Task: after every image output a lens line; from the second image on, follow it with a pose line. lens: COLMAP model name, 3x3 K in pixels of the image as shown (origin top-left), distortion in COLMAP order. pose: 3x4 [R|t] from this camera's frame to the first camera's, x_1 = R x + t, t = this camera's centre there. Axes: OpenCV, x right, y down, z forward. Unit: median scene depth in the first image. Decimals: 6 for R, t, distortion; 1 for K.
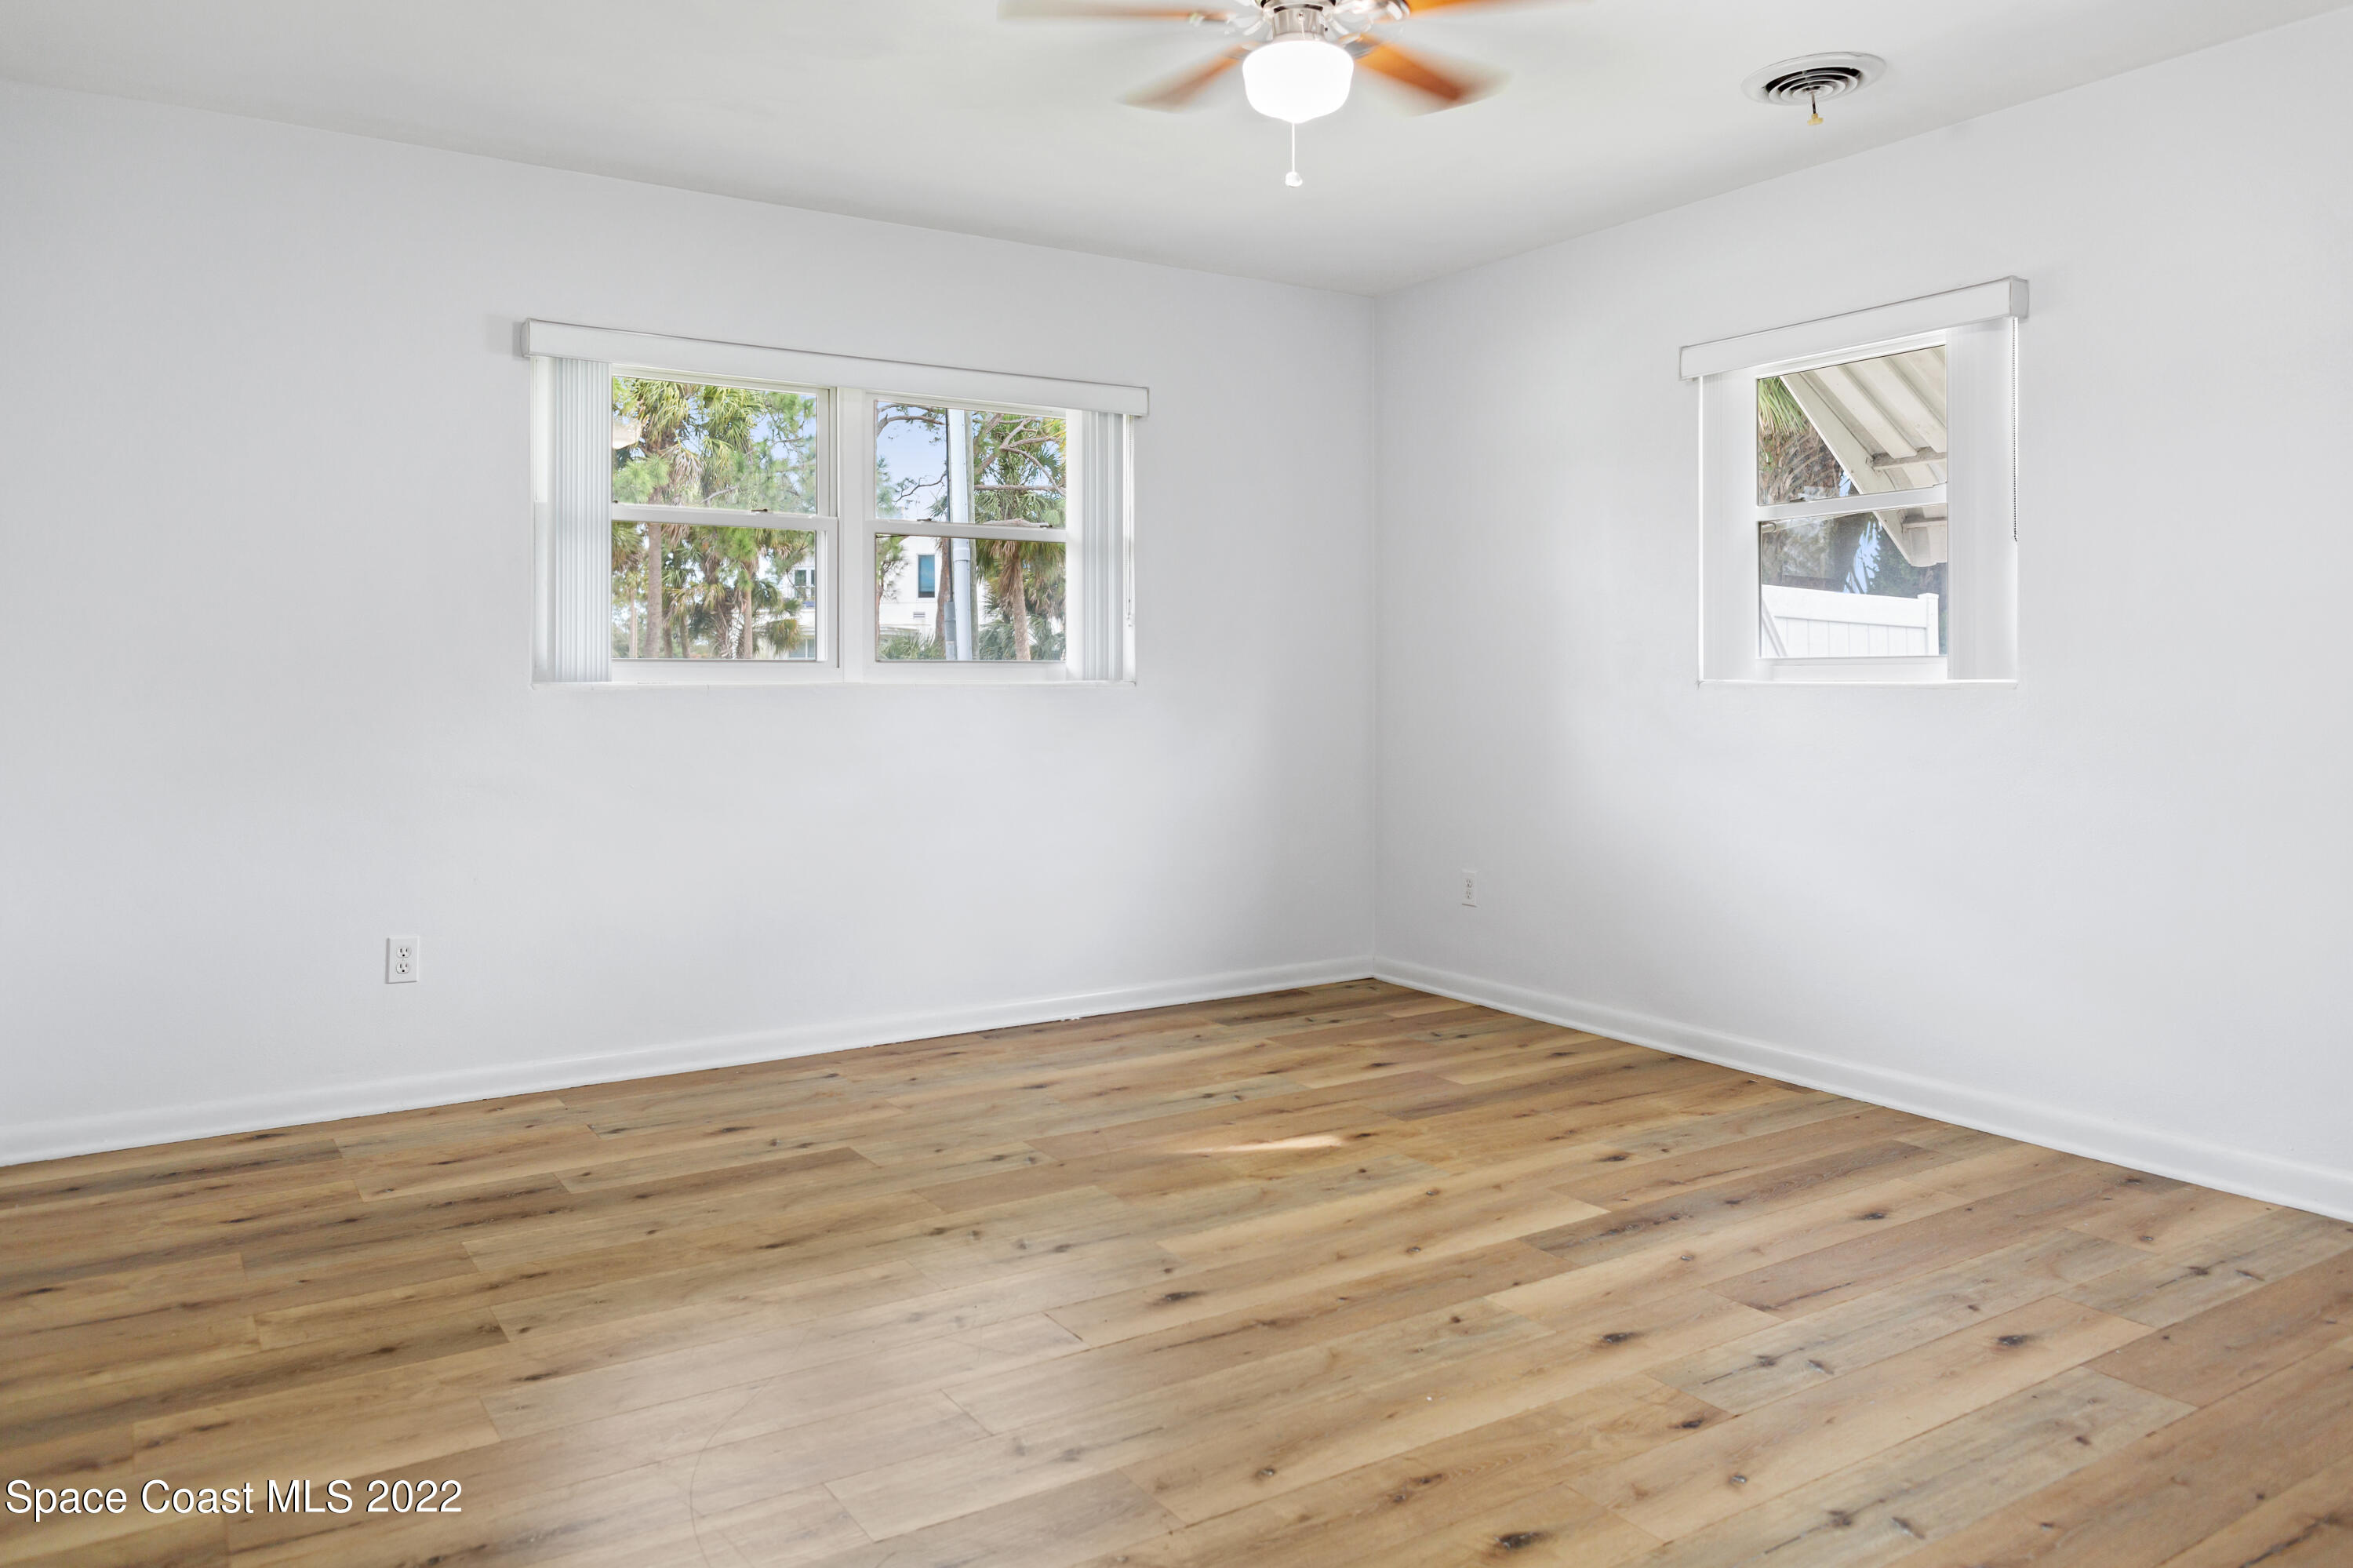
lens RADIAL K [[1639.0, 0, 1197.9], [0, 1639.0, 679.7], [0, 0, 1]] dist [-0.001284, 0.001890]
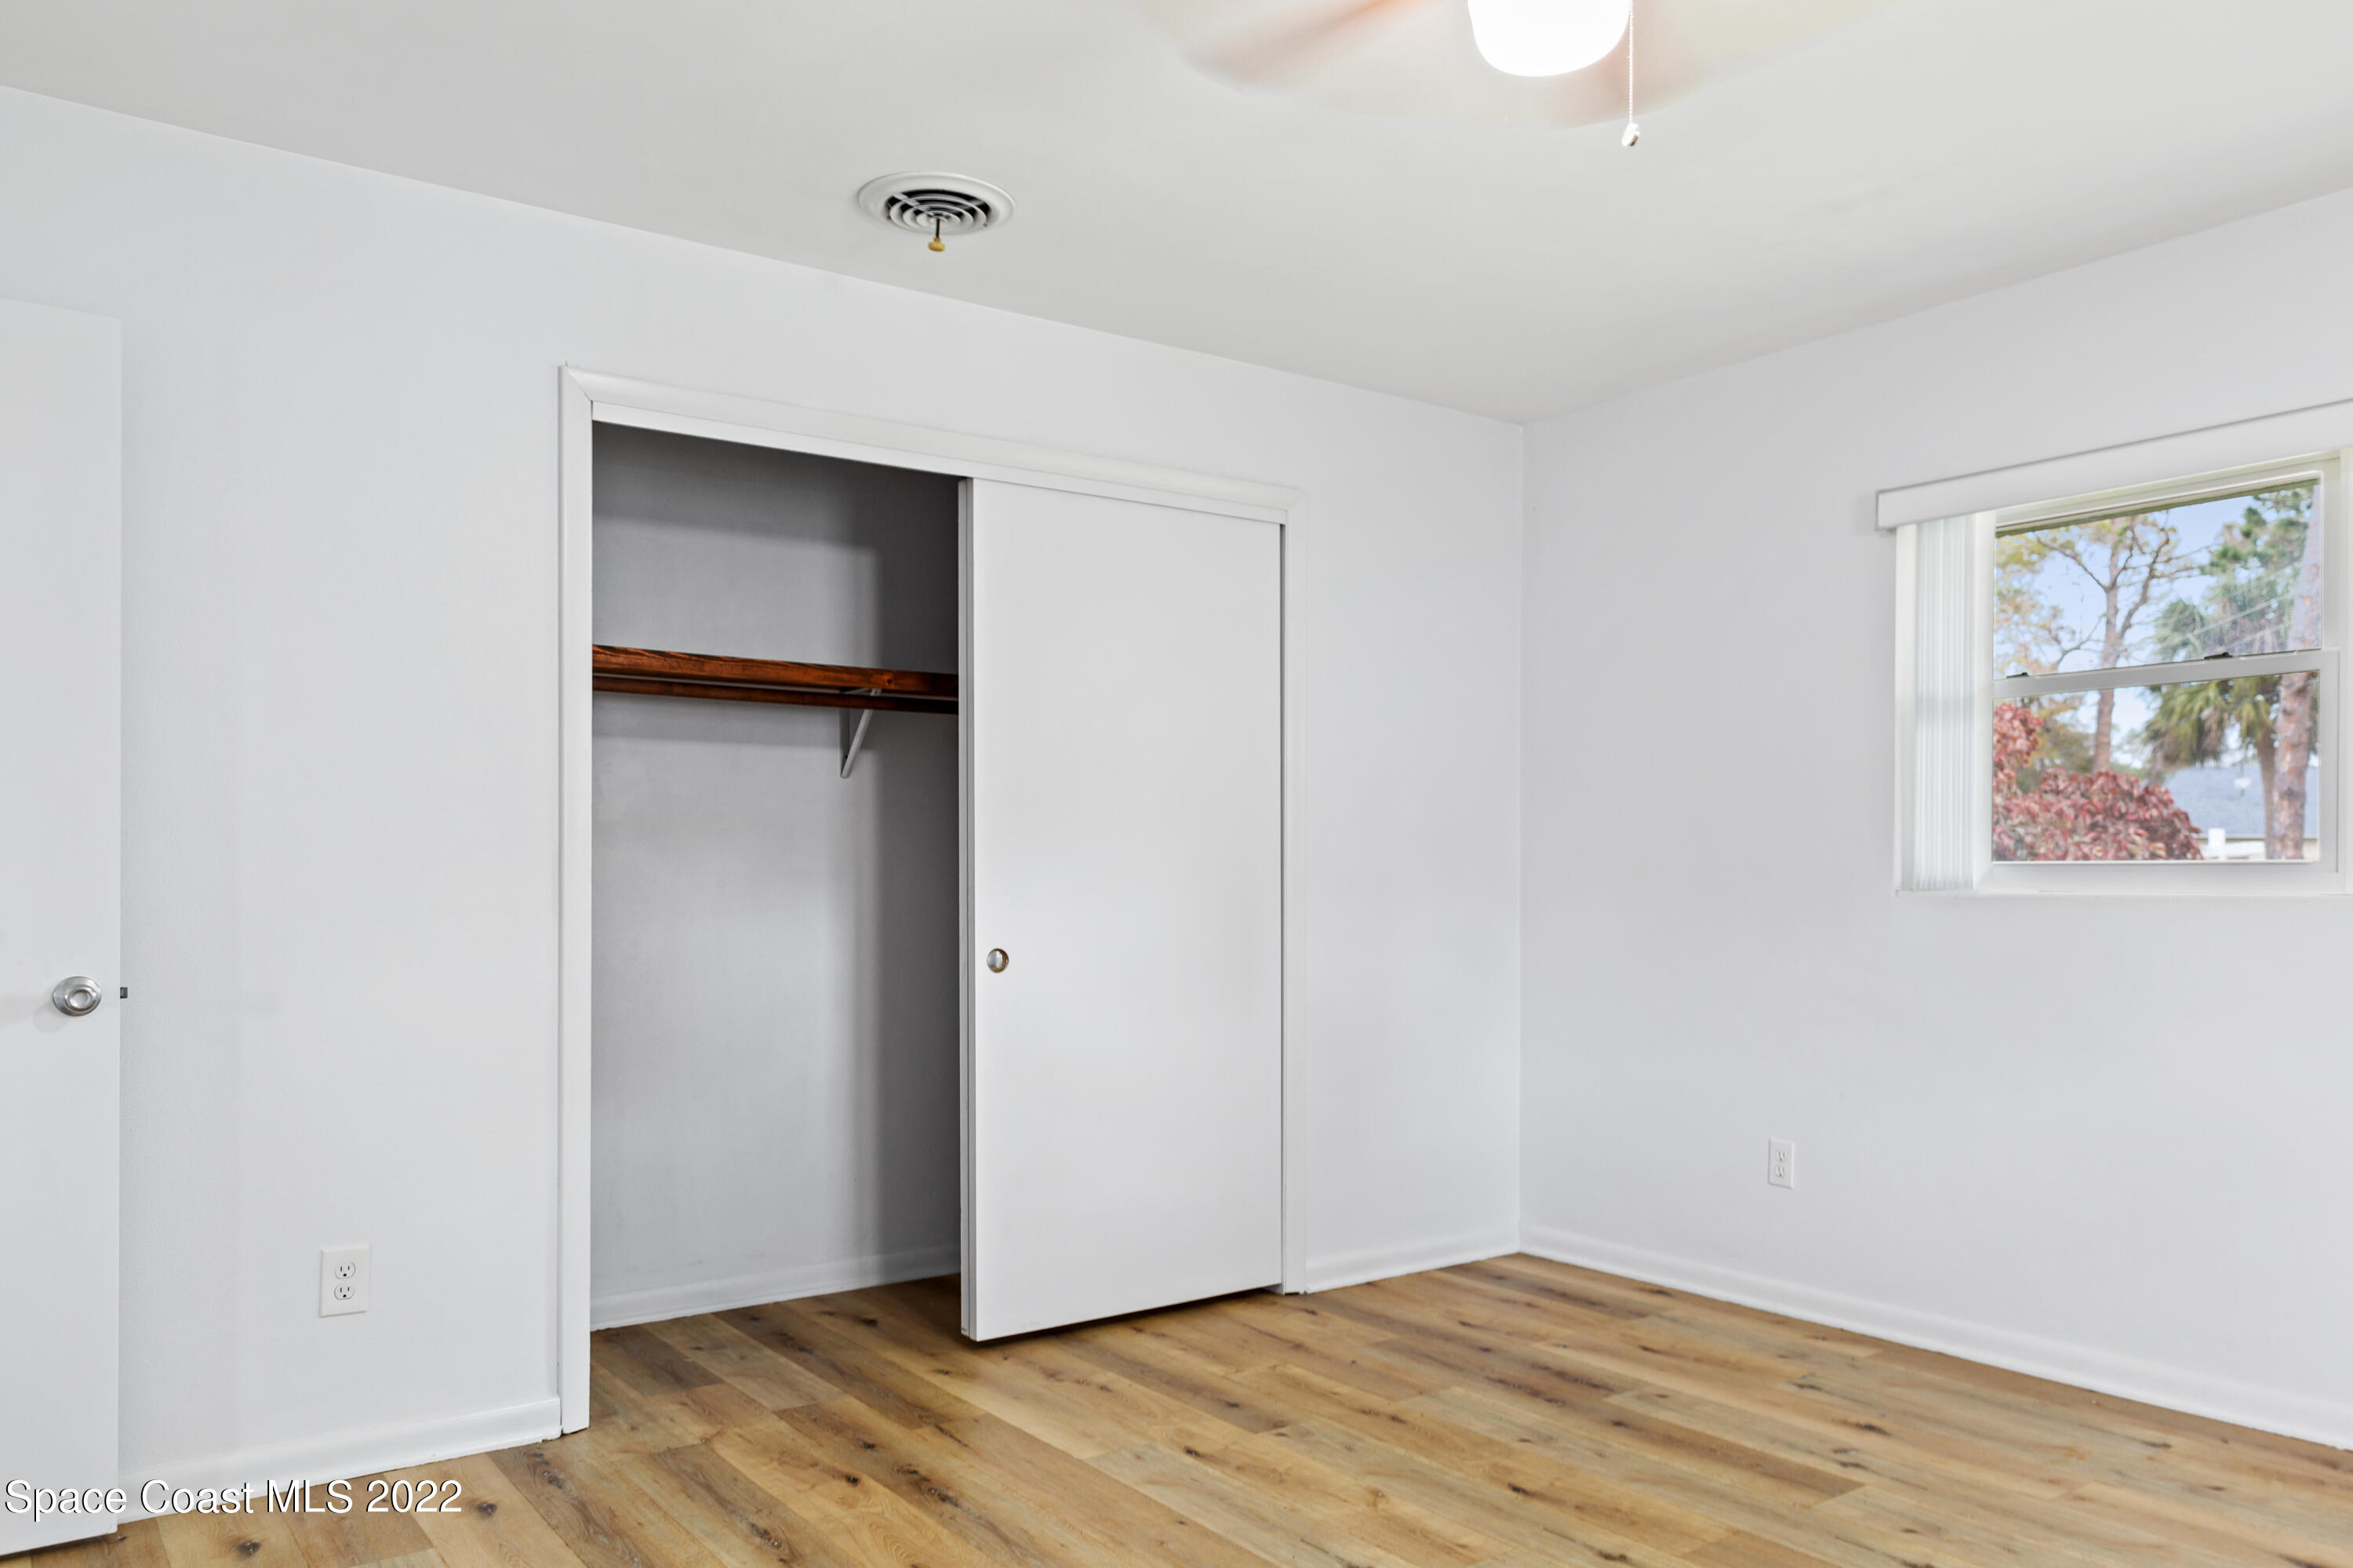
lens RADIAL K [[1714.6, 0, 1175.0], [0, 1714.6, 853.5], [0, 0, 1]] dist [0.011924, 0.004262]
pose [[0.042856, -0.006035, -0.999063, 0.834966], [-0.006959, 0.999956, -0.006339, -0.016851], [0.999057, 0.007224, 0.042812, 0.867444]]
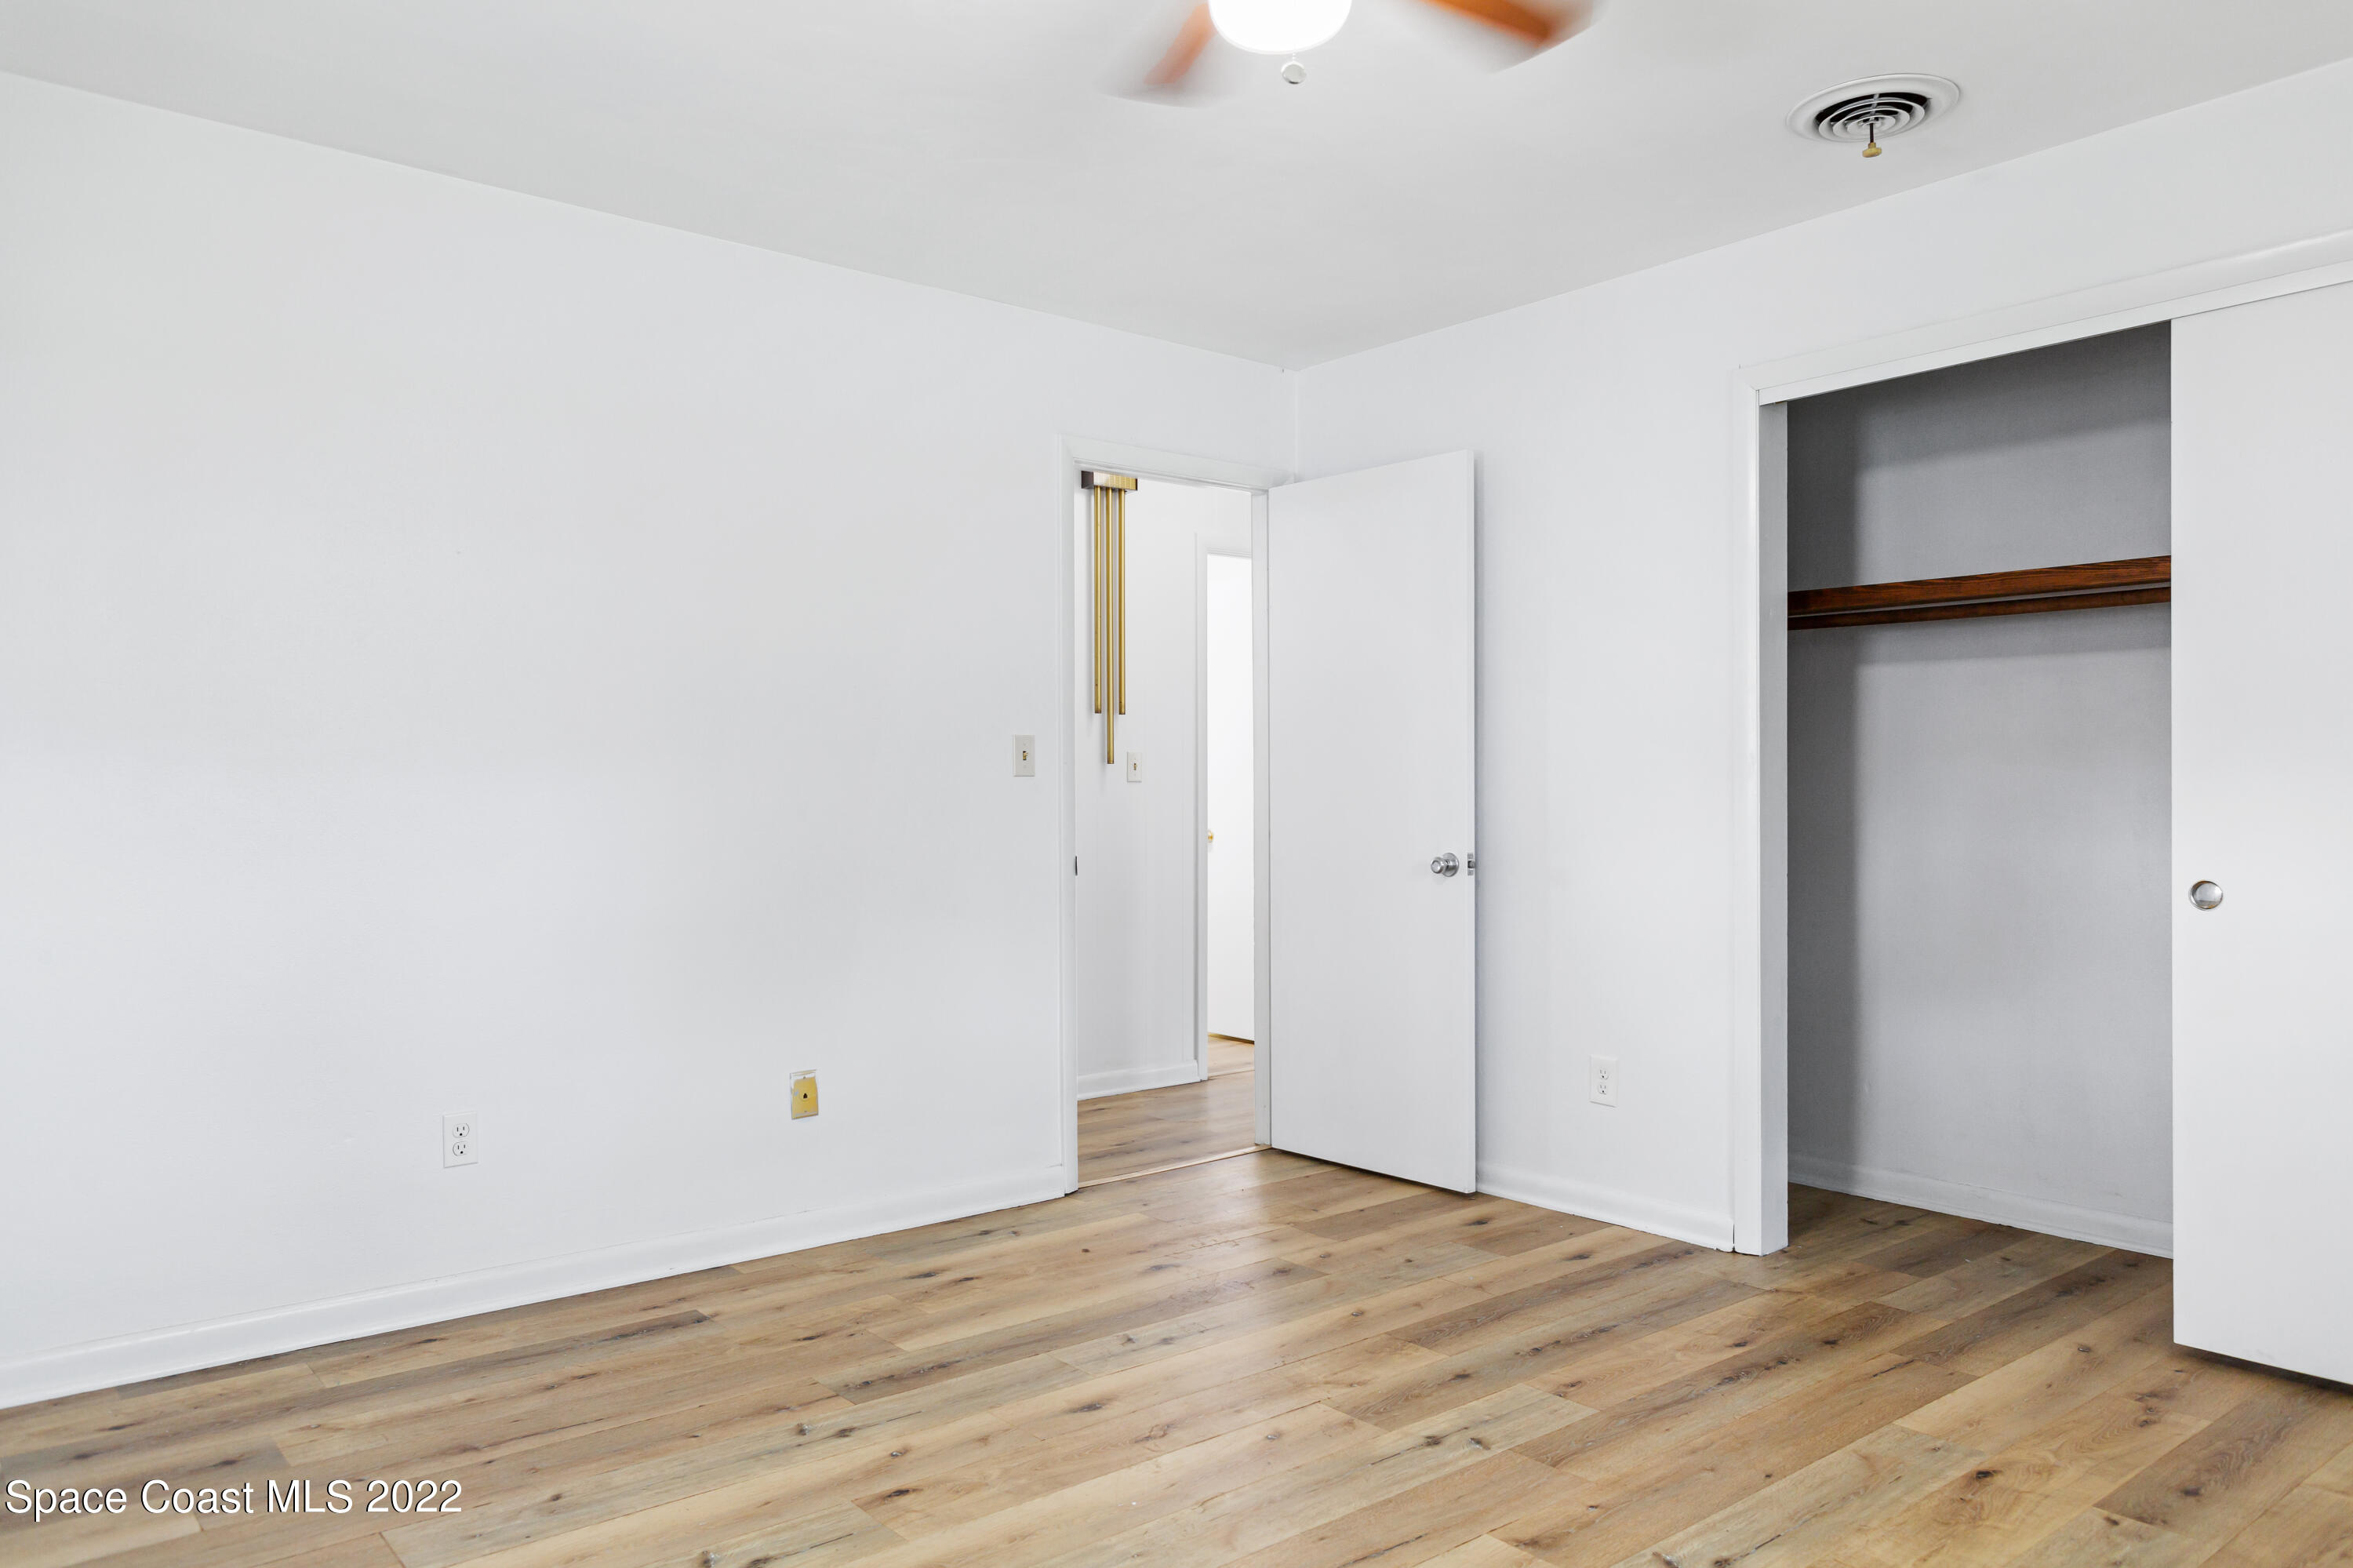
lens RADIAL K [[1612.1, 0, 1176.5], [0, 1612.1, 784.0], [0, 0, 1]] dist [-0.003018, -0.002537]
pose [[-0.995701, 0.006599, -0.092394, 0.187890], [0.006350, 0.999975, 0.002982, -0.019807], [0.092411, 0.002383, -0.995718, 1.844305]]
